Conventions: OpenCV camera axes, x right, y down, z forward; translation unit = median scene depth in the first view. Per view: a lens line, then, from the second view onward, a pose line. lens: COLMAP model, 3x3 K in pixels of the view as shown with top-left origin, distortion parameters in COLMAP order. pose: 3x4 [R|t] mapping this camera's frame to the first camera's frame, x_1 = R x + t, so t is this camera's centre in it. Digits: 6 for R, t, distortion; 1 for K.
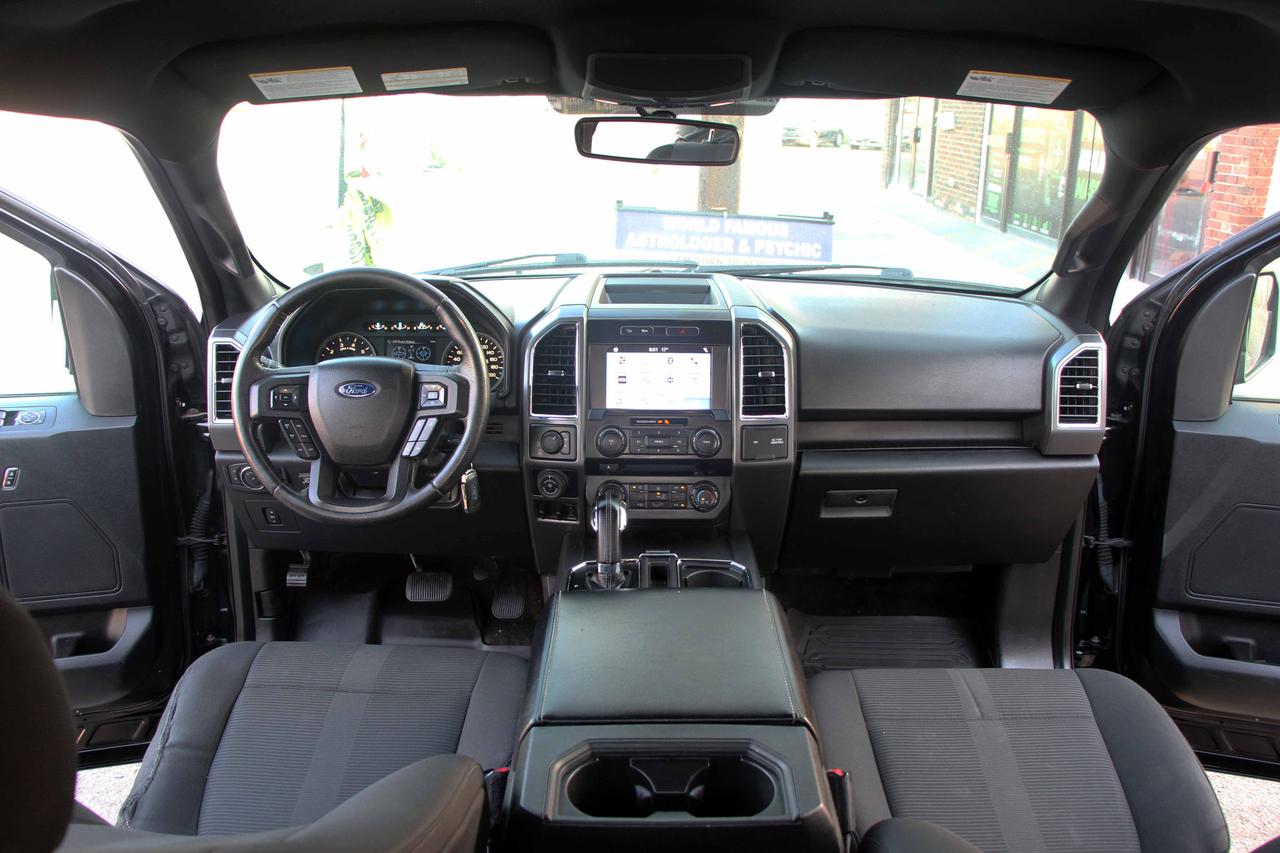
lens RADIAL K [[1067.3, 0, 658.0], [0, 1067.3, 431.1], [0, 0, 1]] dist [-0.205502, 0.210929]
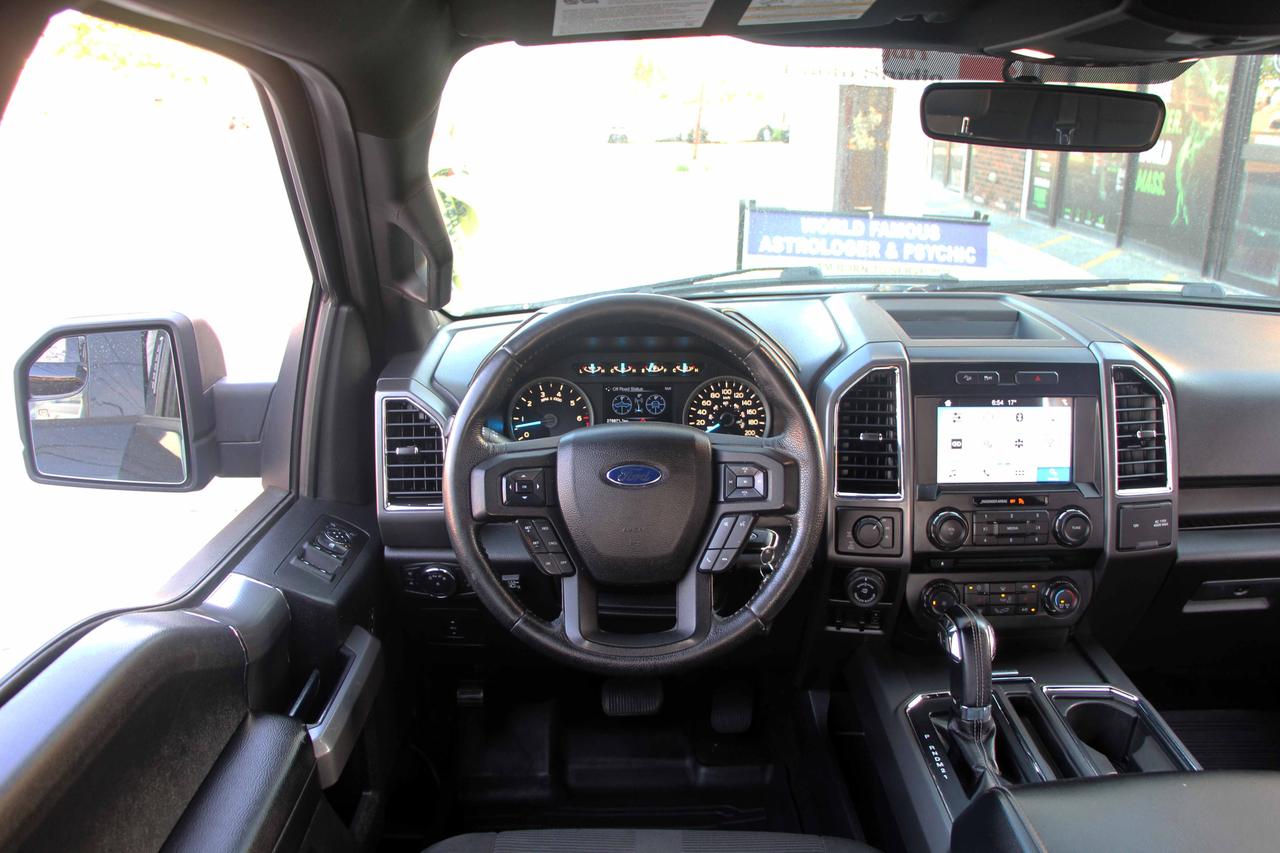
lens RADIAL K [[1067.3, 0, 658.0], [0, 1067.3, 431.1], [0, 0, 1]] dist [-0.205502, 0.210929]
pose [[0.999894, -0.014348, -0.002542, -0.236653], [0.014349, 0.999897, 0.000244, -0.059754], [0.002538, -0.000280, 0.999997, 0.271436]]
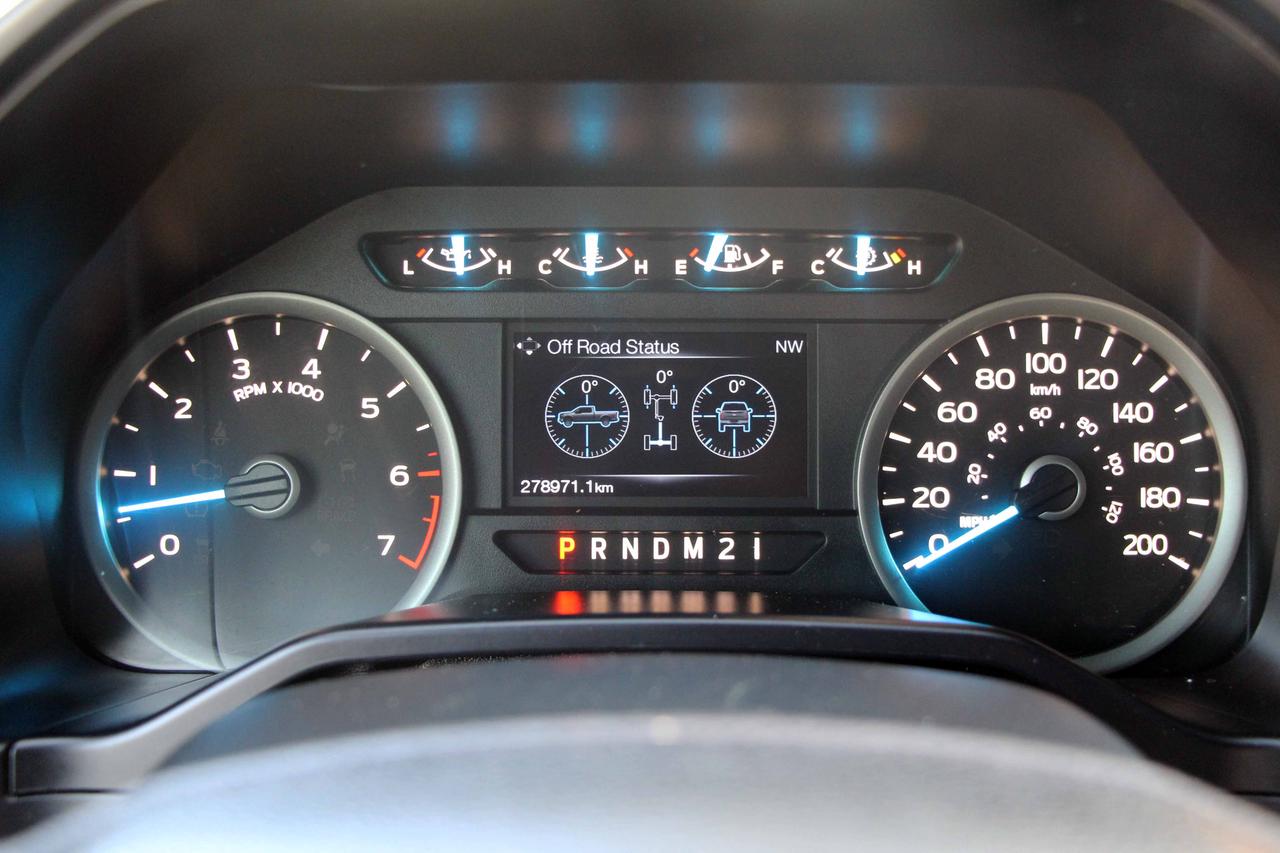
lens RADIAL K [[1488.2, 0, 640.0], [0, 1488.2, 426.5], [0, 0, 1]] dist [-0.031414, -0.006970]
pose [[0.999874, -0.004831, -0.015140, -0.252682], [0.005862, 0.997611, 0.068836, -0.095844], [0.014771, -0.068916, 0.997513, 0.822814]]
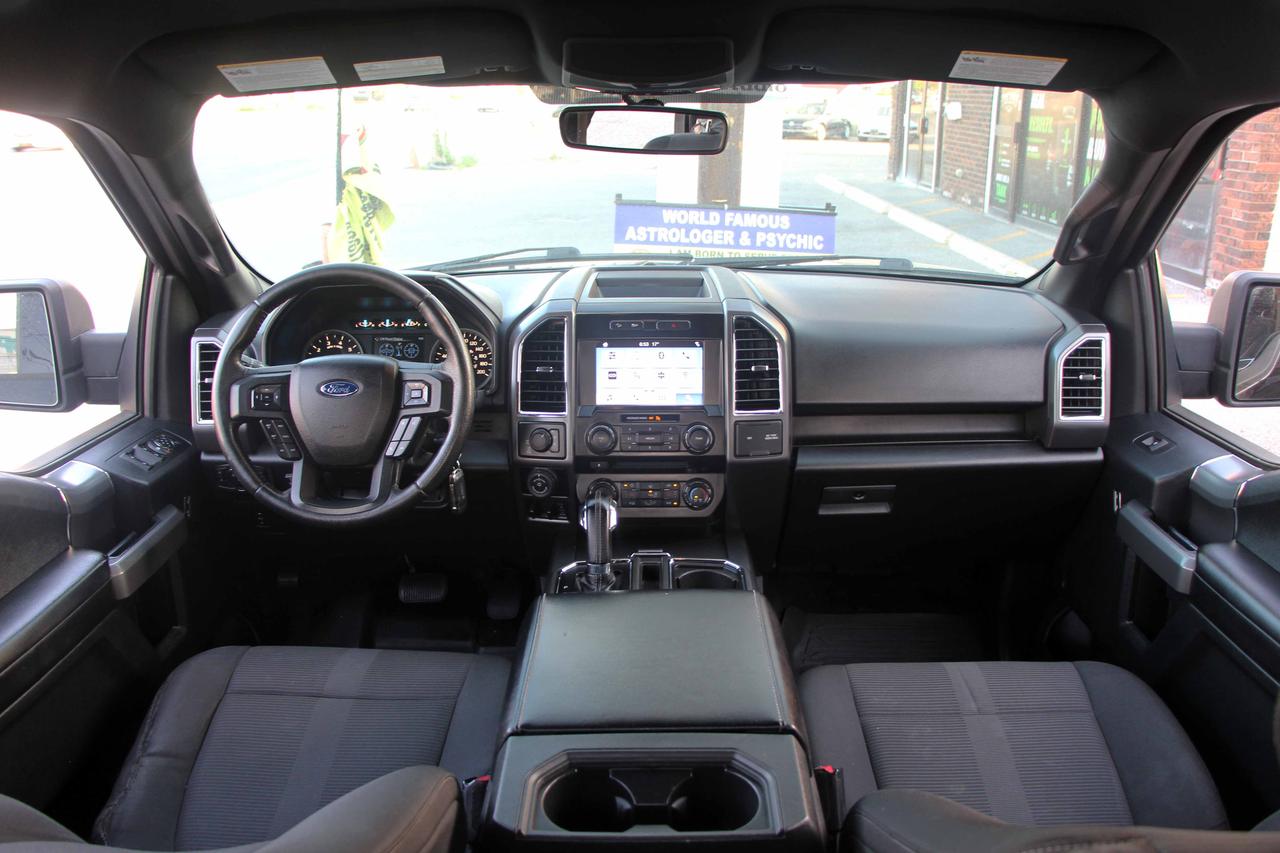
lens RADIAL K [[1067.3, 0, 658.0], [0, 1067.3, 431.1], [0, 0, 1]] dist [-0.205502, 0.210929]
pose [[0.999896, -0.009670, -0.010712, 0.018209], [0.009722, 0.999941, 0.004862, -0.001482], [0.010664, -0.004965, 0.999931, 0.023341]]
